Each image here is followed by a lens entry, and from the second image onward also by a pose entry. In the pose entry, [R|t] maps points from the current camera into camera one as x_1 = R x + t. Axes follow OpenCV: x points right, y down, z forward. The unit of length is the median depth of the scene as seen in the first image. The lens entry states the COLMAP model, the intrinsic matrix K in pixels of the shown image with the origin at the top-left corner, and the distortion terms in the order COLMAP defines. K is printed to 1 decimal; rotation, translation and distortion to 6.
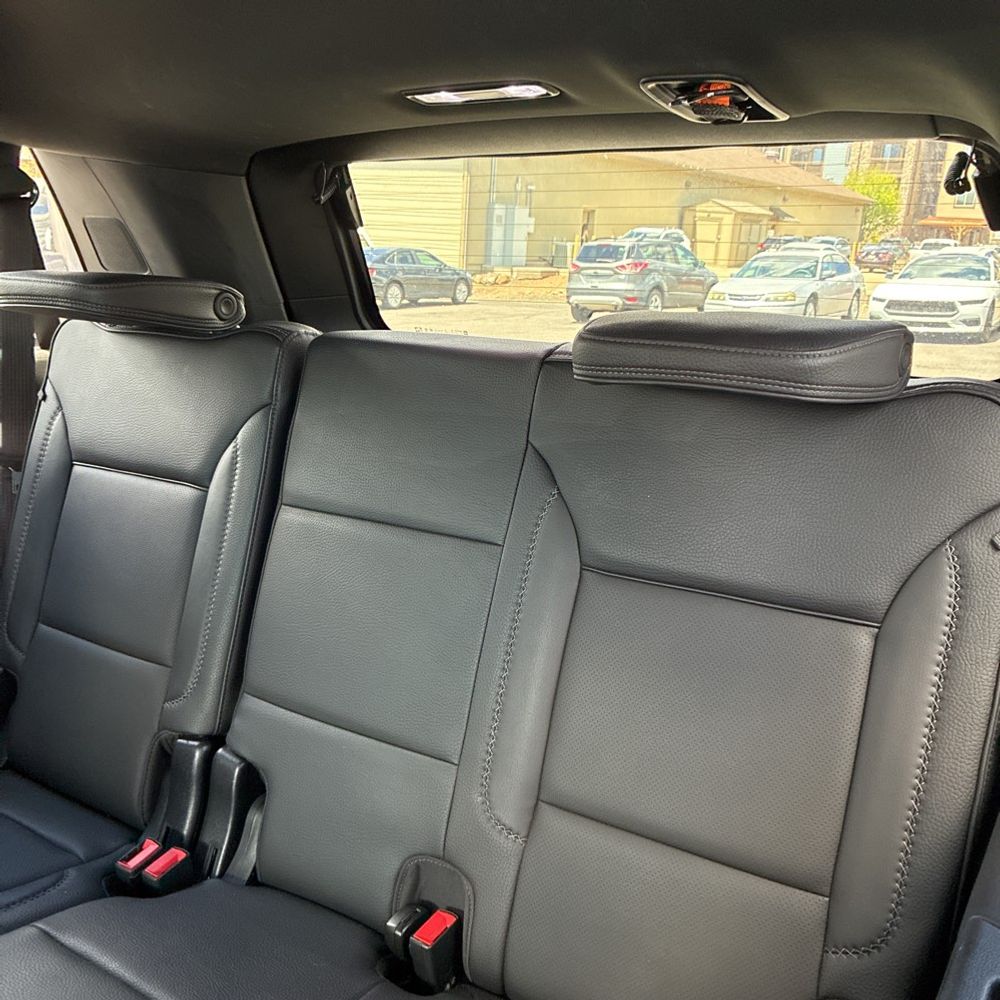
lens RADIAL K [[1017.8, 0, 483.5], [0, 1017.8, 499.2], [0, 0, 1]] dist [0.048670, -0.036437]
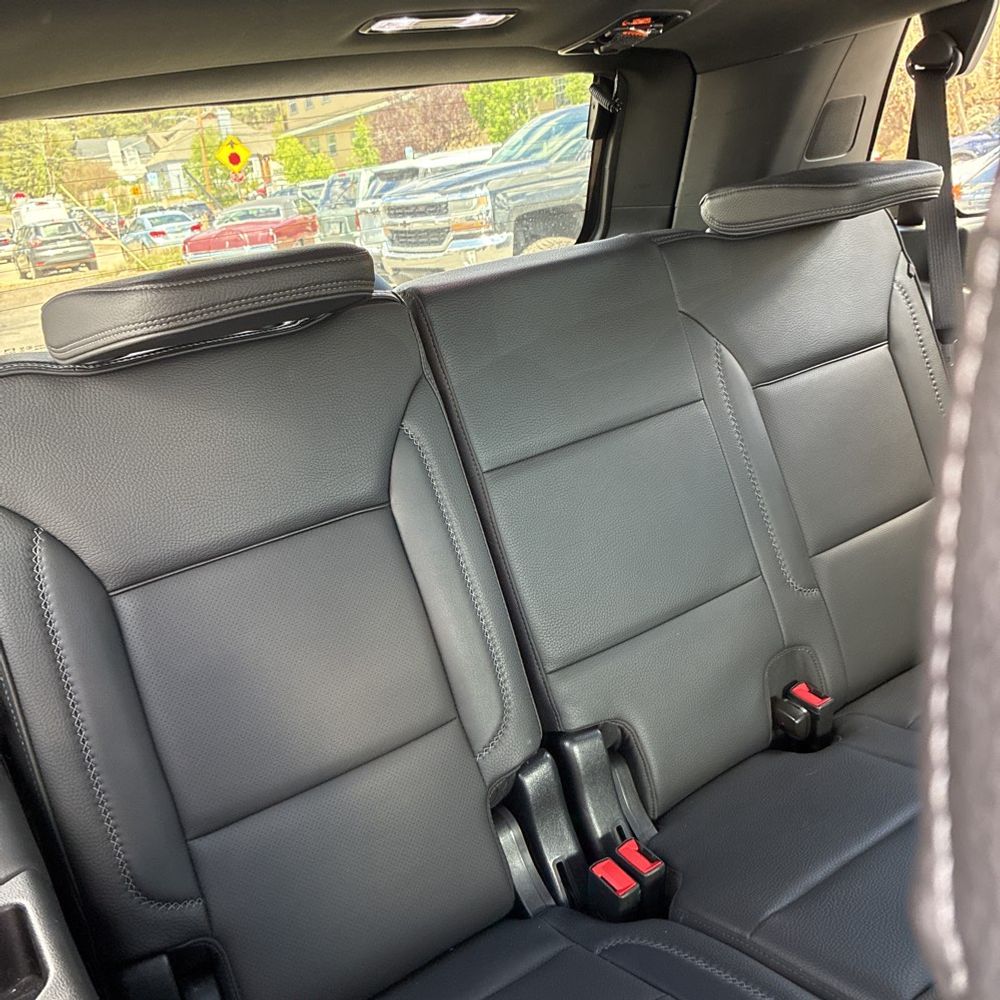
lens RADIAL K [[1017.8, 0, 483.5], [0, 1017.8, 499.2], [0, 0, 1]] dist [0.048670, -0.036437]
pose [[0.371710, -0.349841, 0.859909, -0.902080], [0.356863, 0.908952, 0.215534, -0.156768], [-0.857019, 0.226753, 0.462711, 0.547287]]
